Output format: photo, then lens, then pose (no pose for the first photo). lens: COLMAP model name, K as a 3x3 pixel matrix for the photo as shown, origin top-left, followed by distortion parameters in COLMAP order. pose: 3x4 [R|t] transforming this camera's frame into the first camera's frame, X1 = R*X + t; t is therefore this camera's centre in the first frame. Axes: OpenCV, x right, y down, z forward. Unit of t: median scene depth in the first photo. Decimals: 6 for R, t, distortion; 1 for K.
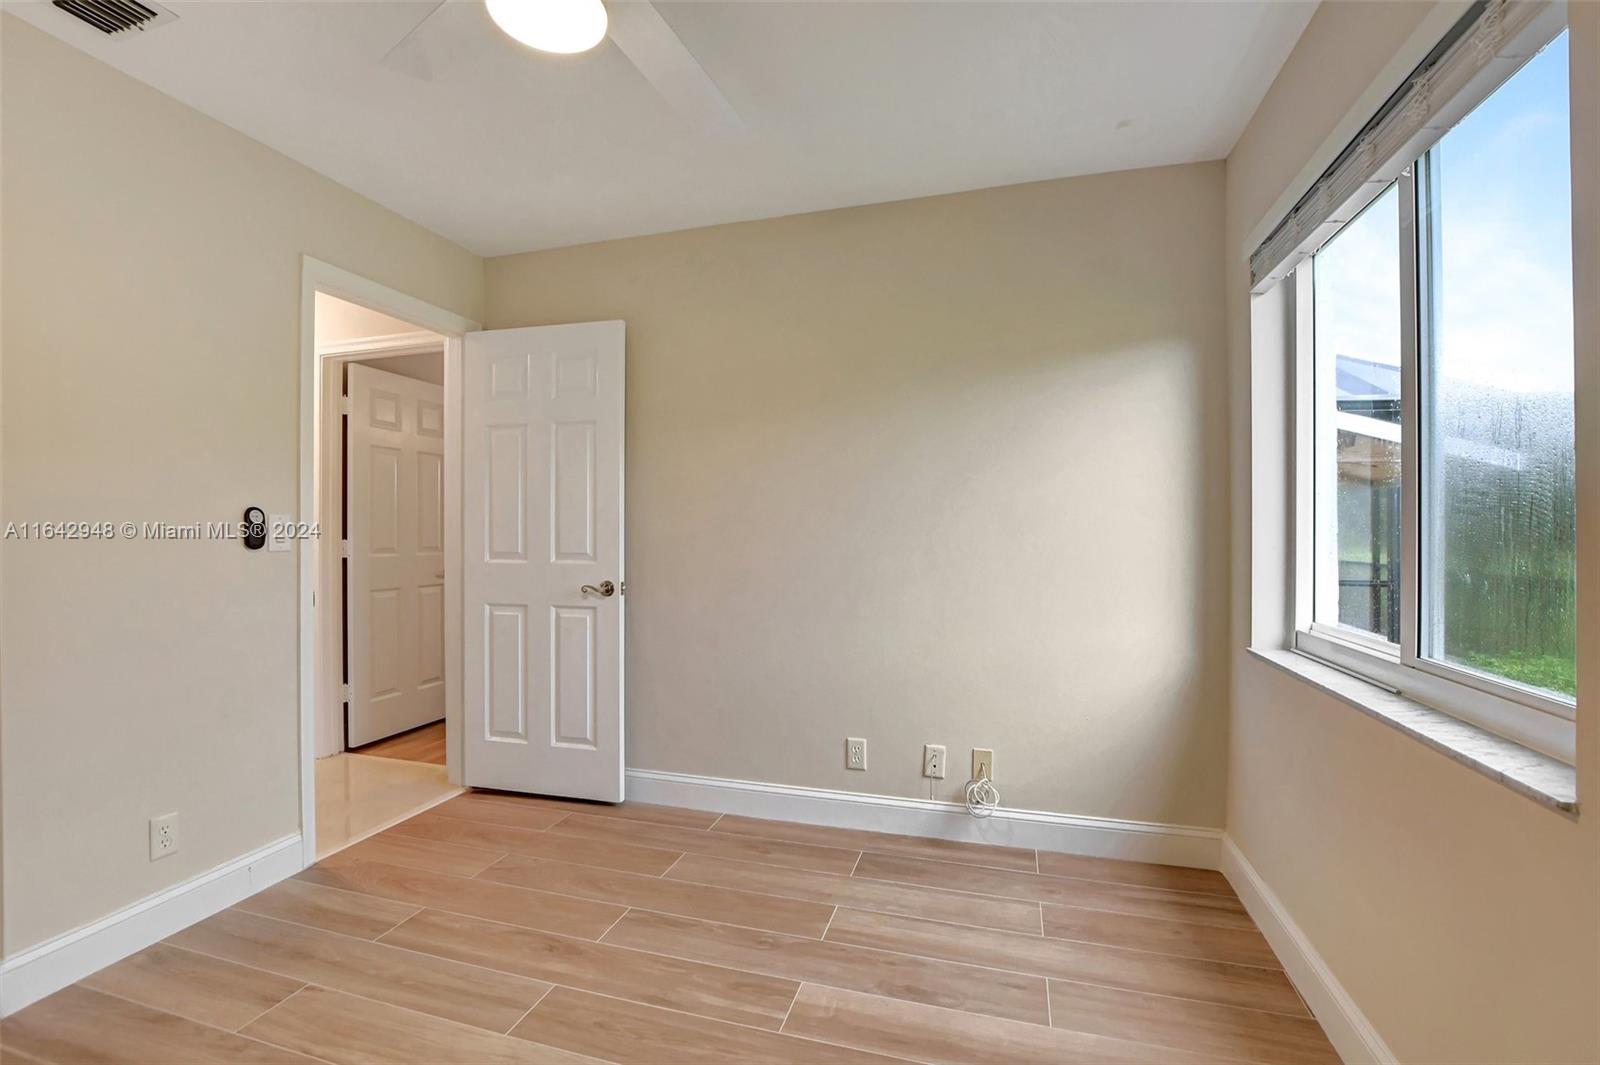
lens RADIAL K [[692.1, 0, 800.0], [0, 692.1, 532.5], [0, 0, 1]] dist [0.001233, 0.000121]
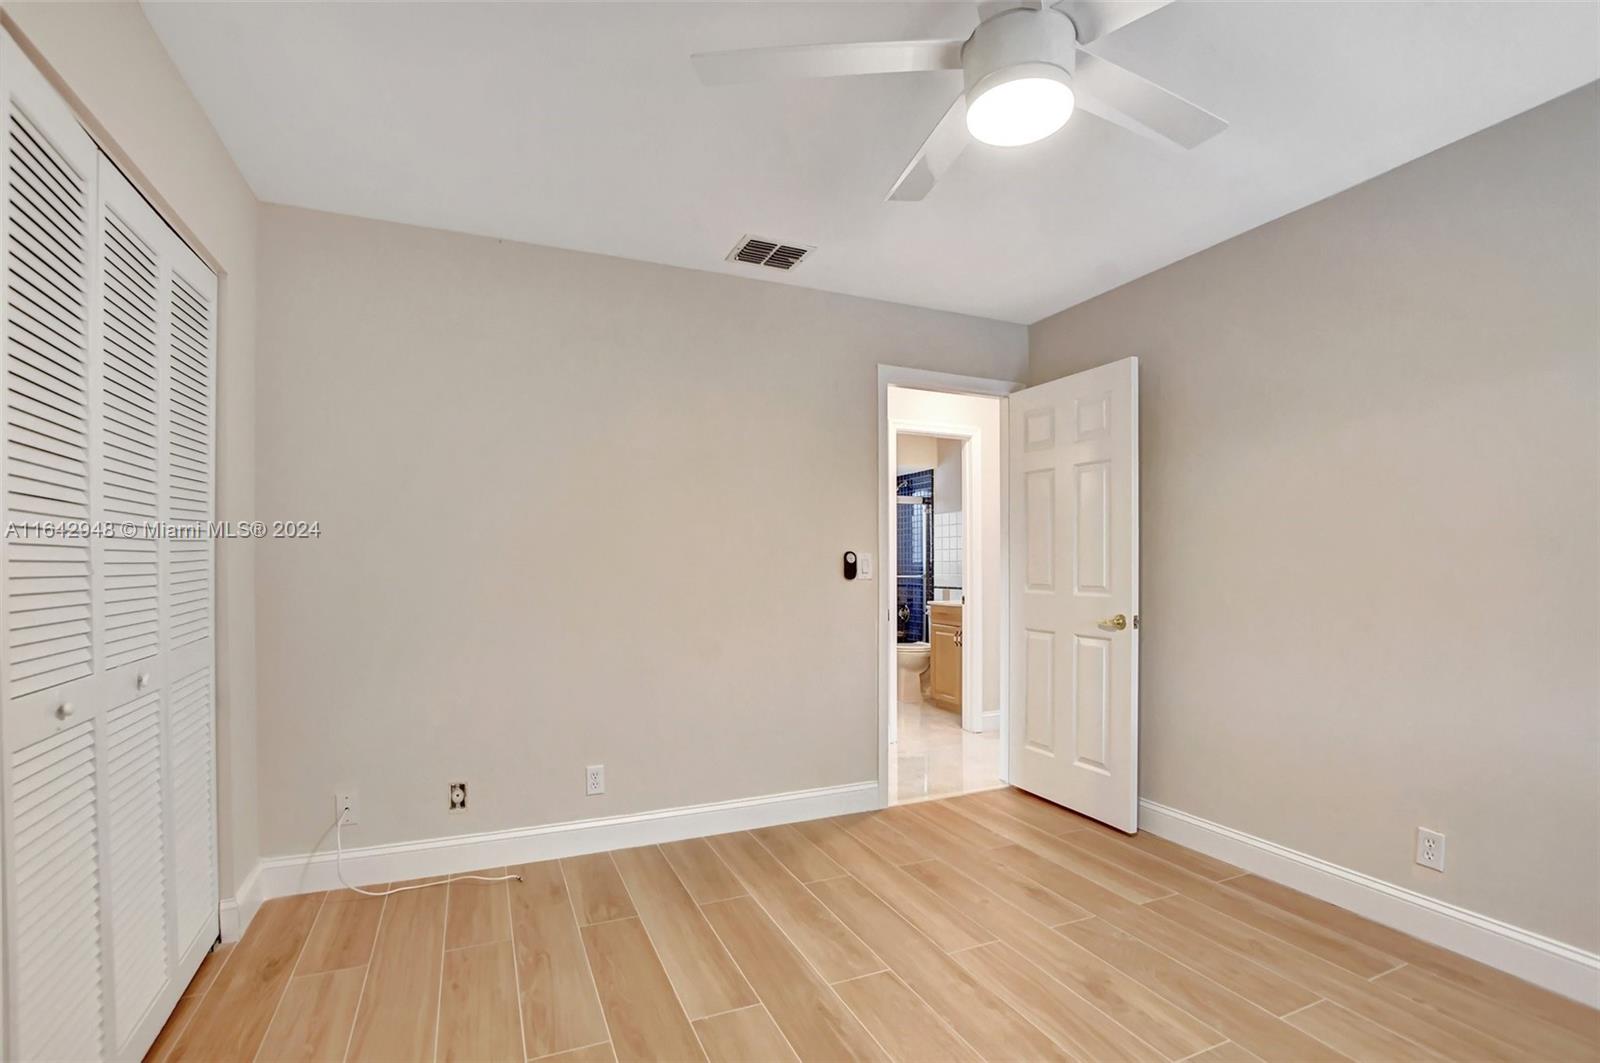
lens RADIAL K [[739.2, 0, 799.7], [0, 739.2, 596.6], [0, 0, 1]] dist [-0.000770, -0.000072]
pose [[0.646426, 0.026398, -0.762520, 0.251409], [0.003442, 0.999290, 0.037513, 0.001175], [0.762969, -0.026874, 0.645876, -0.077341]]
